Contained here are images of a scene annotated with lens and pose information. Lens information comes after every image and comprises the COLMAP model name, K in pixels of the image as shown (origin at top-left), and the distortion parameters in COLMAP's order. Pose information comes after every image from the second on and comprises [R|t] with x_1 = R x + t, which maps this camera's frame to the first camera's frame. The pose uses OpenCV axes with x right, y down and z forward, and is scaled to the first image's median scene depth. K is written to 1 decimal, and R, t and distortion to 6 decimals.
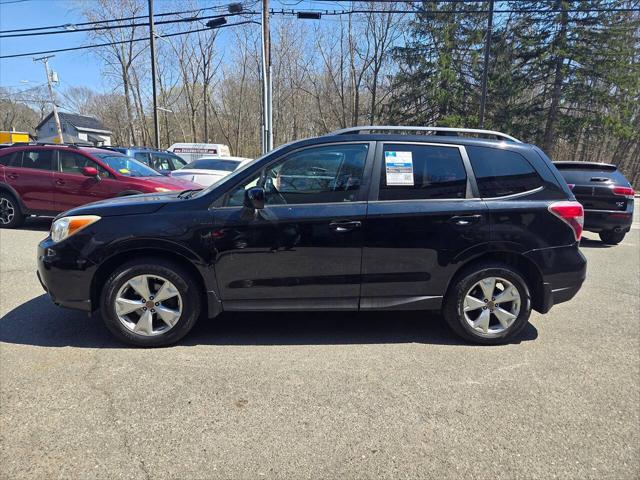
lens RADIAL K [[431.3, 0, 320.0], [0, 431.3, 240.0], [0, 0, 1]] dist [0.073305, -0.065652]
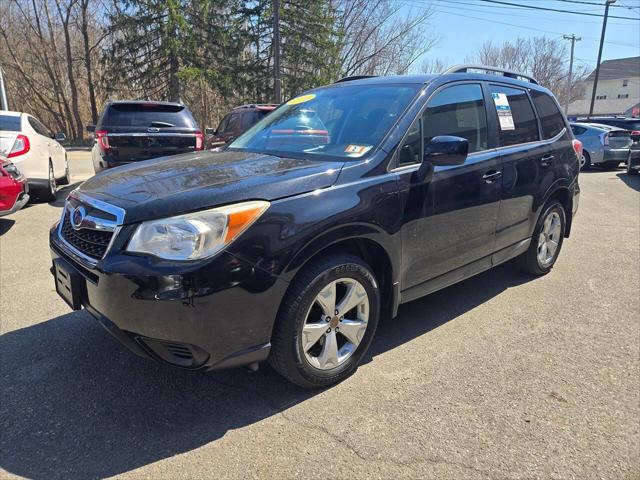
lens RADIAL K [[431.3, 0, 320.0], [0, 431.3, 240.0], [0, 0, 1]] dist [0.073305, -0.065652]
pose [[0.808819, -0.174469, 0.561580, -0.726494], [0.121177, 0.983928, 0.131155, -0.064818], [-0.575437, -0.038030, 0.816962, 0.447495]]
